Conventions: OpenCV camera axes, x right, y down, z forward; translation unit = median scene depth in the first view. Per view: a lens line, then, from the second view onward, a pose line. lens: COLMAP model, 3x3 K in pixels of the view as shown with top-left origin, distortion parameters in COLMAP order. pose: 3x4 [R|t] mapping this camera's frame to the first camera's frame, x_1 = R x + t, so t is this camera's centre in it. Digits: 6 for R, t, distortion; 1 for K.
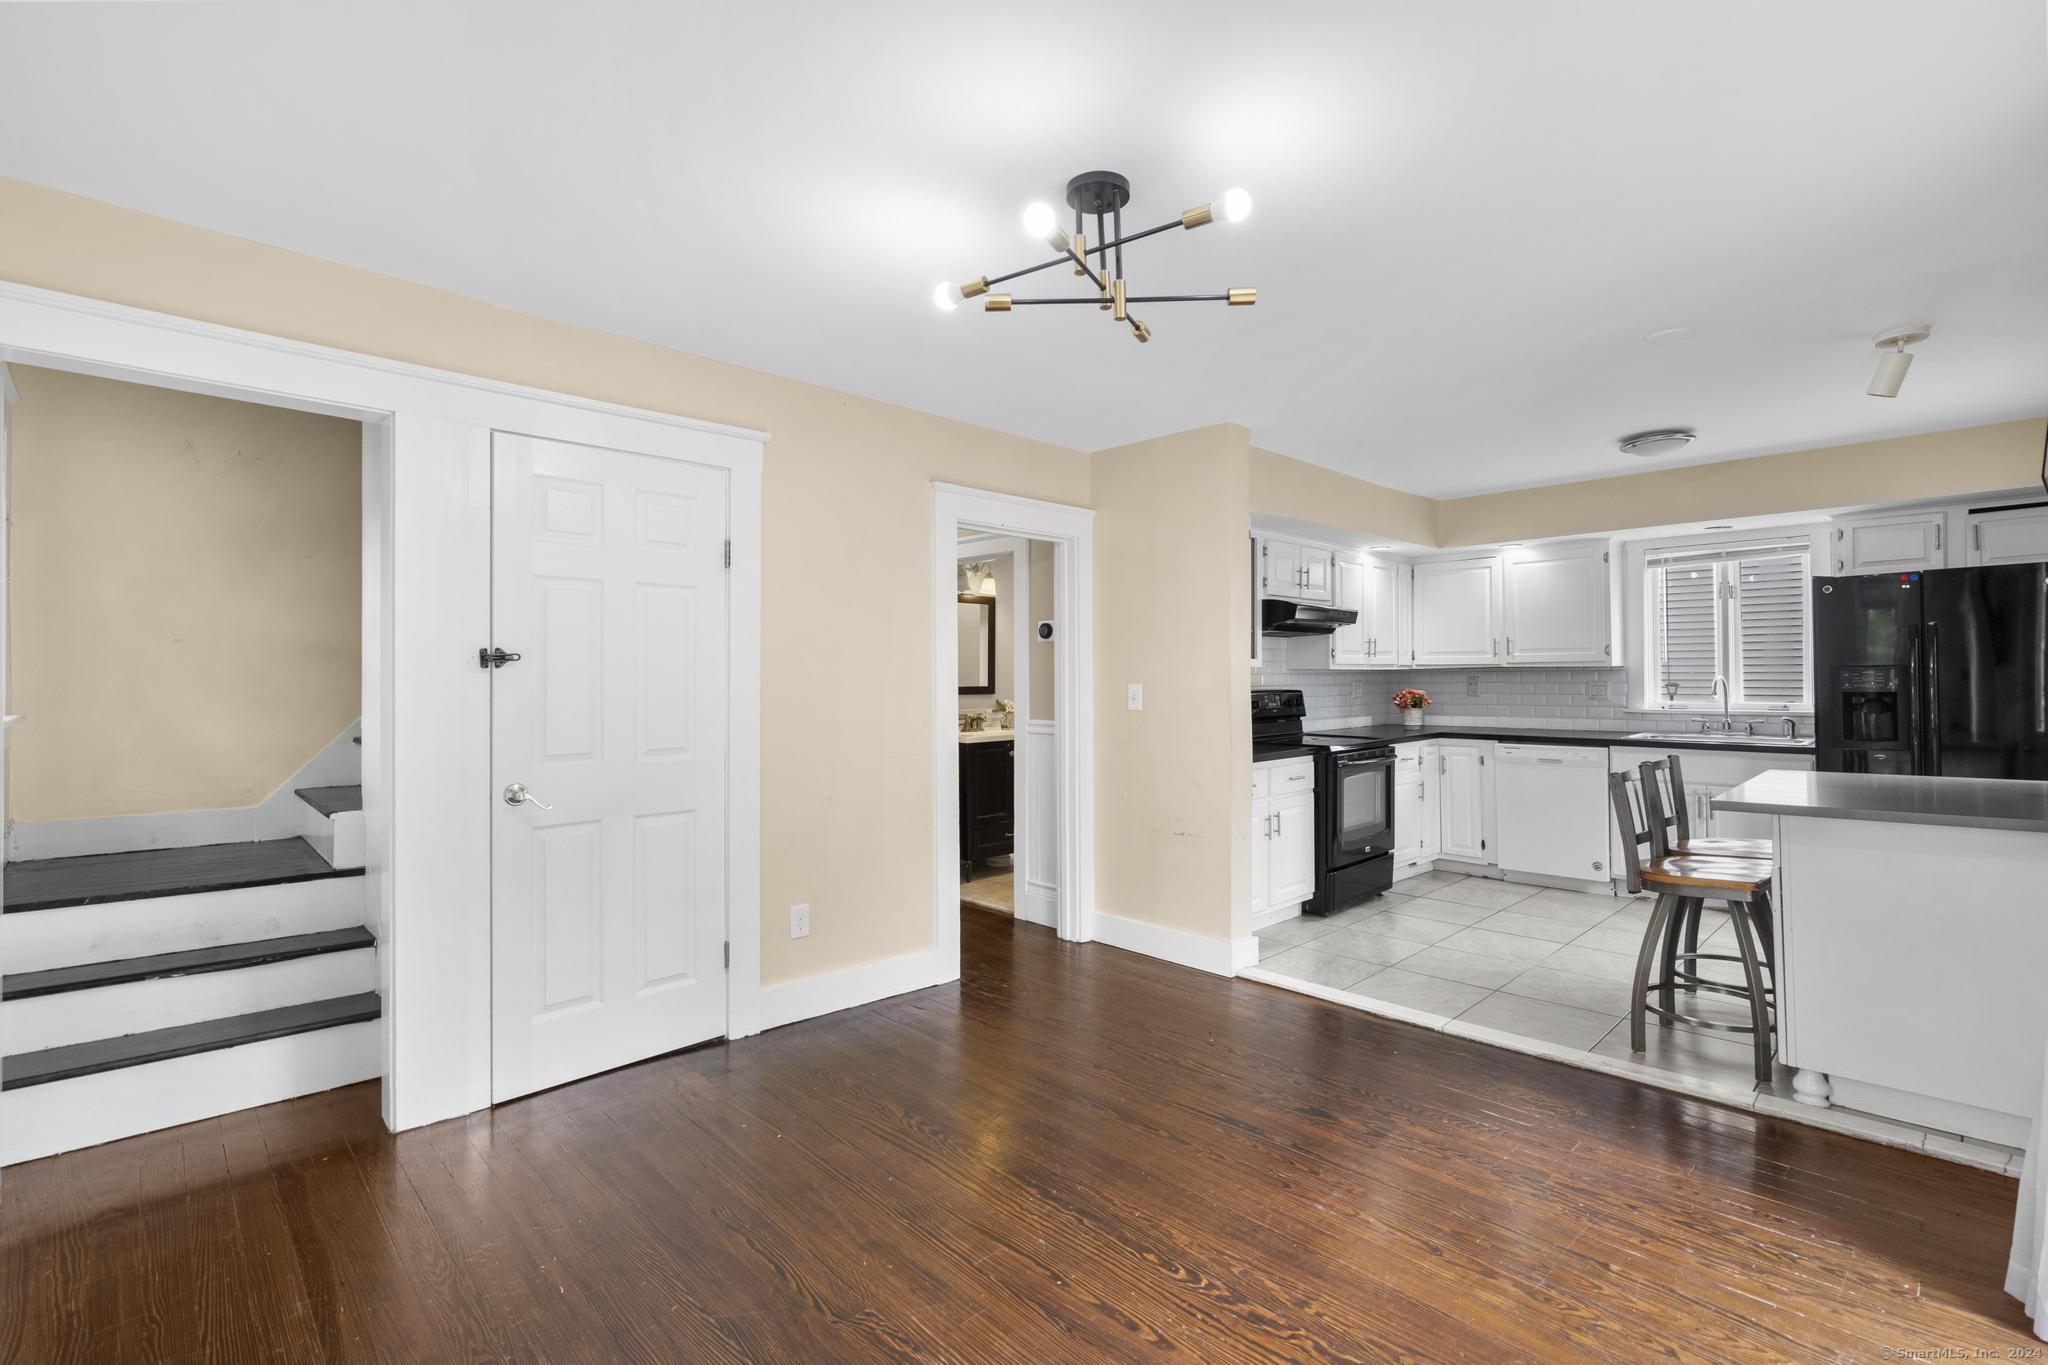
lens RADIAL K [[935.9, 0, 1018.3], [0, 935.9, 670.1], [0, 0, 1]] dist [-0.006694, 0.003975]
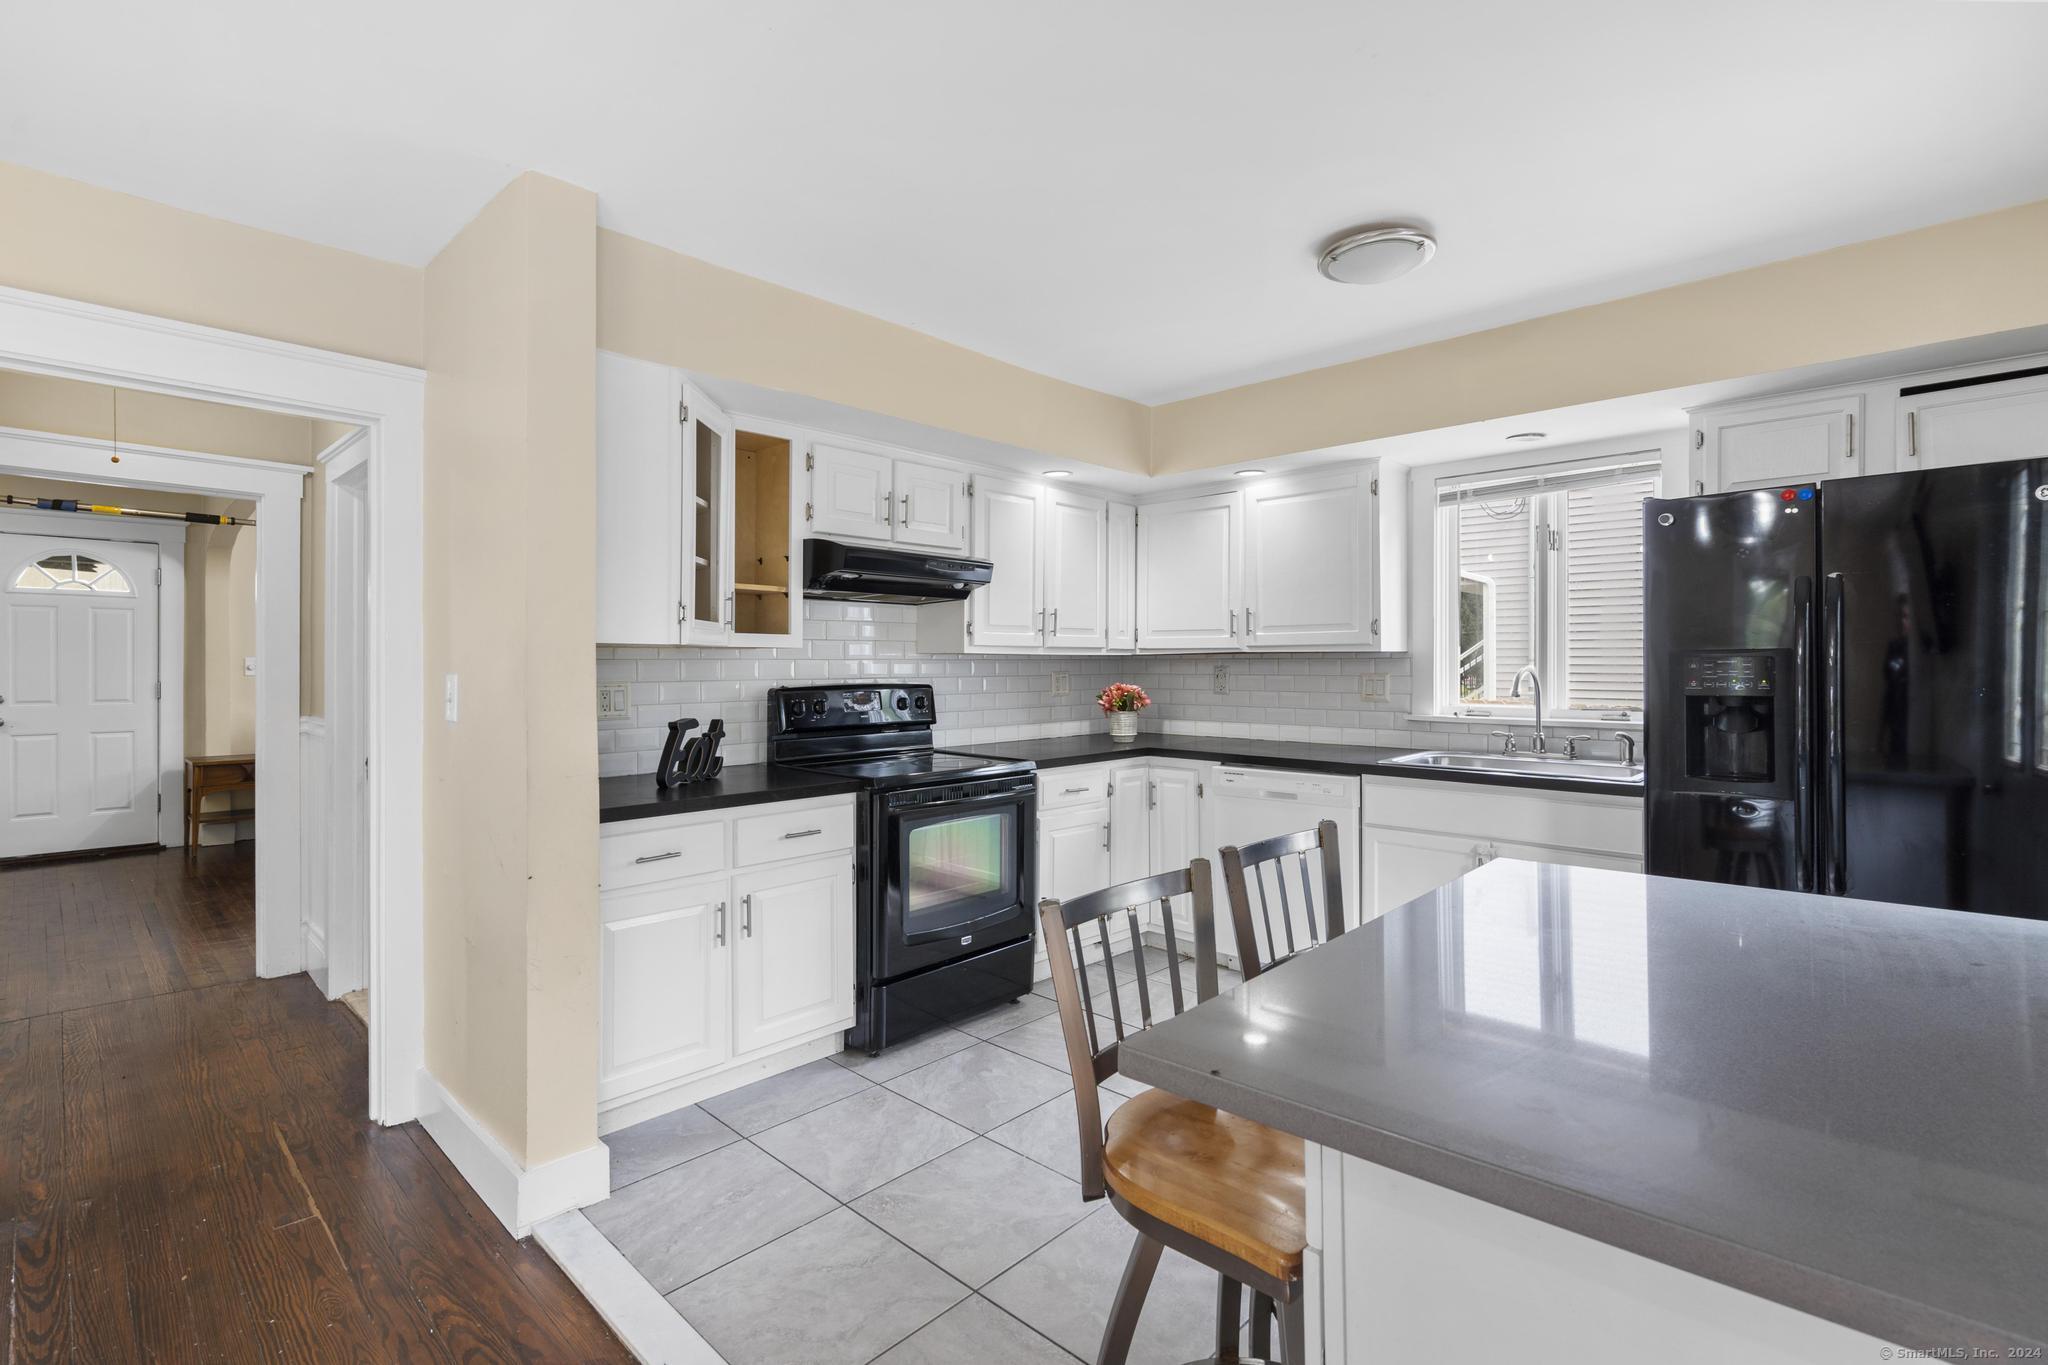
lens RADIAL K [[935.9, 0, 1016.3], [0, 935.9, 670.4], [0, 0, 1]] dist [-0.006694, 0.003975]
pose [[0.999187, 0.006580, 0.039771, 0.373594], [-0.007059, 0.999904, 0.011893, 0.003321], [-0.039689, -0.012164, 0.999138, 0.367545]]
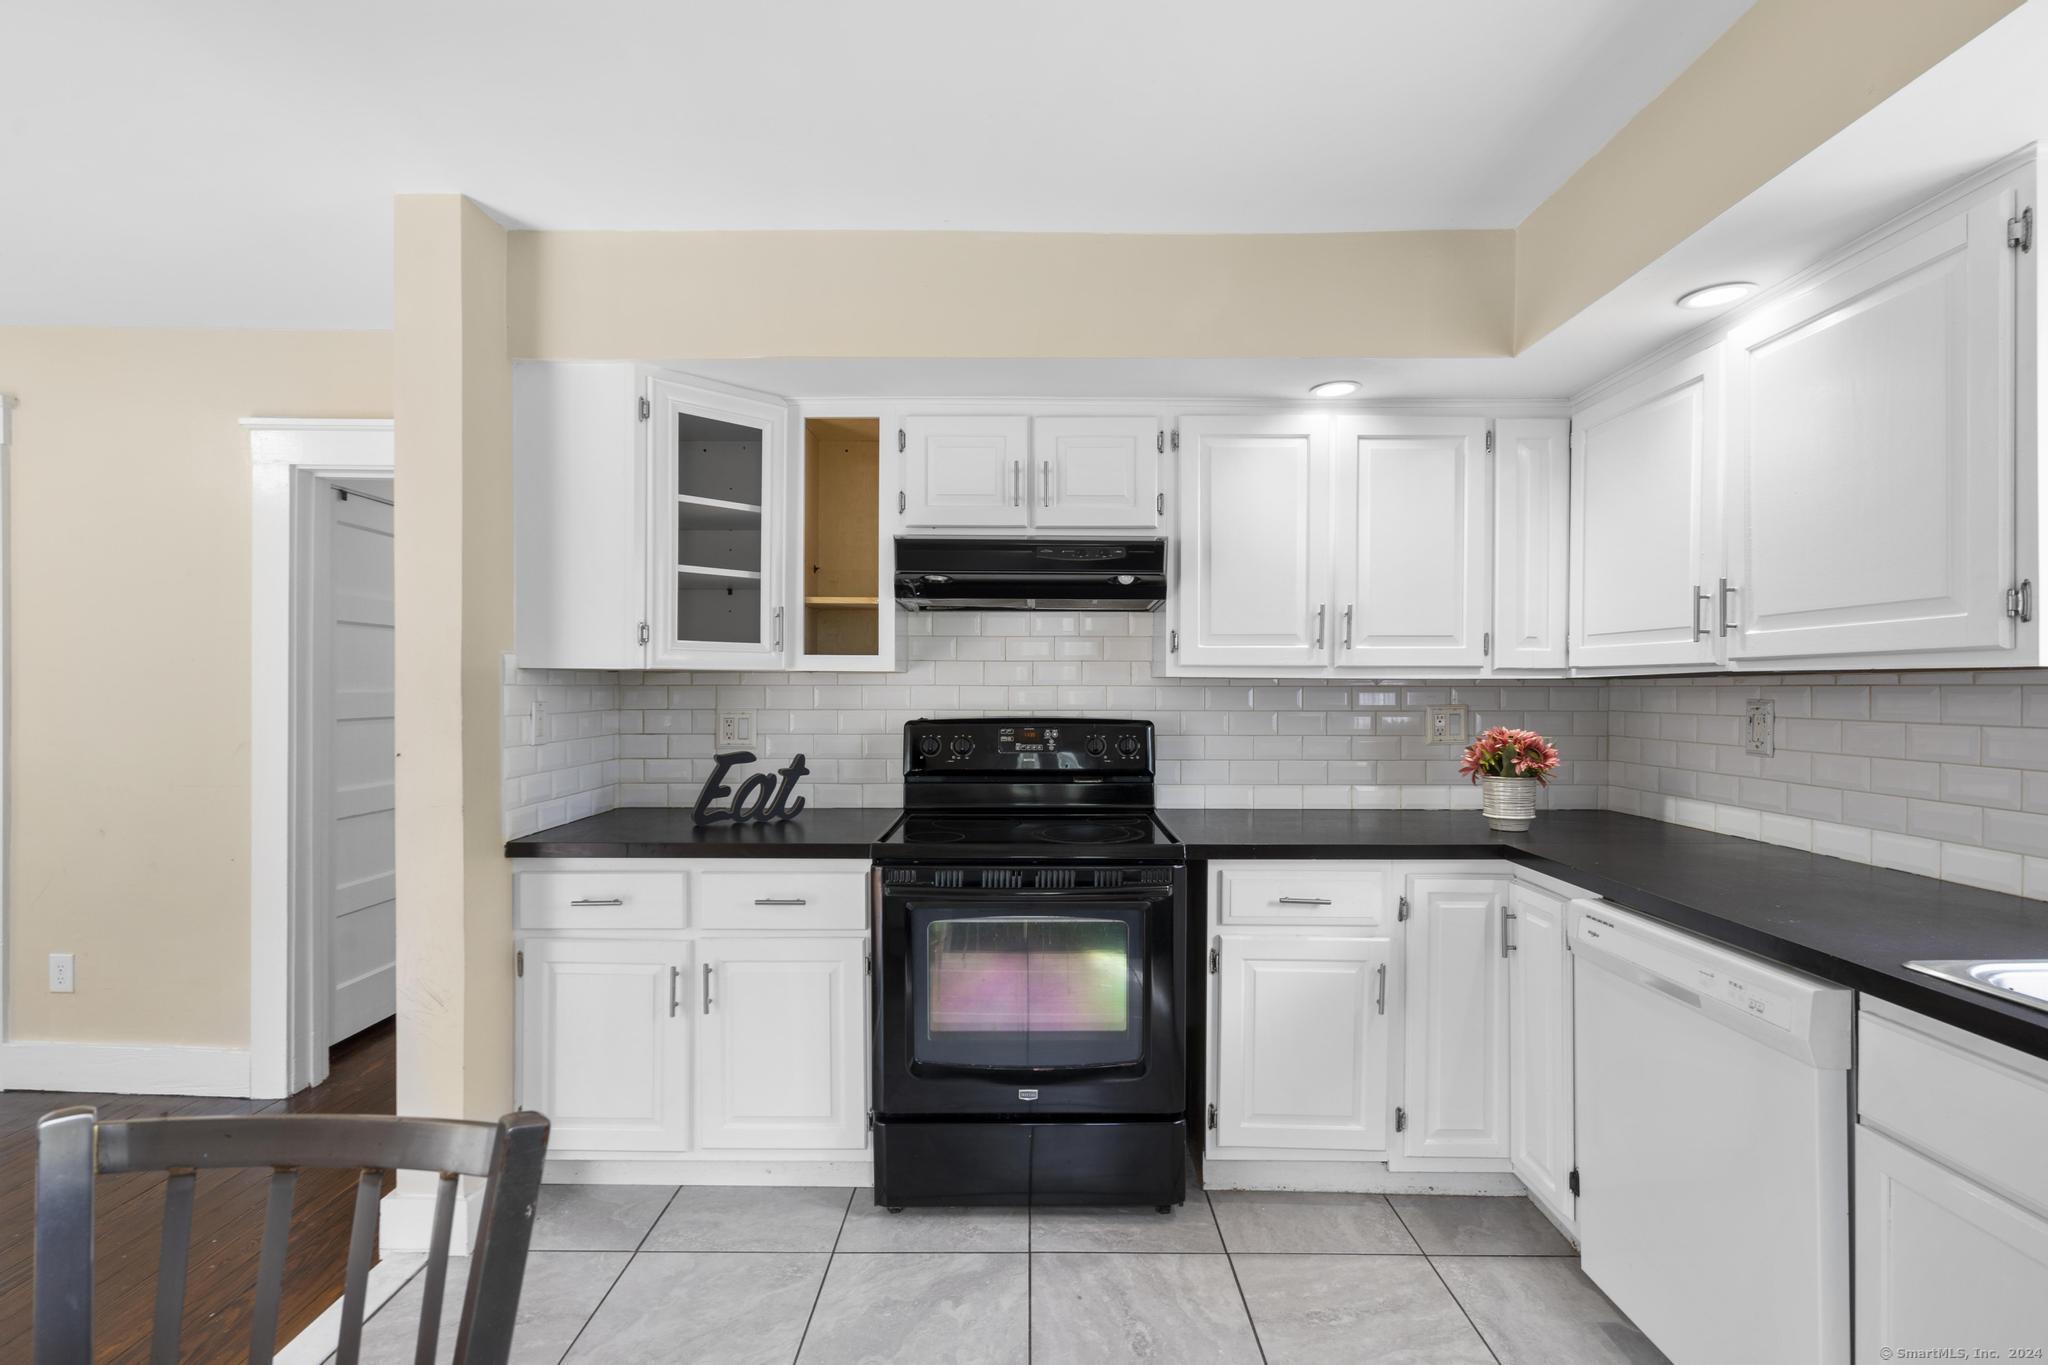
lens RADIAL K [[935.9, 0, 1030.4], [0, 935.9, 694.7], [0, 0, 1]] dist [-0.006694, 0.003975]
pose [[0.719916, 0.015099, -0.693896, 0.656836], [-0.005593, 0.999857, 0.015954, 0.000897], [0.694038, -0.007604, 0.719898, 0.678898]]
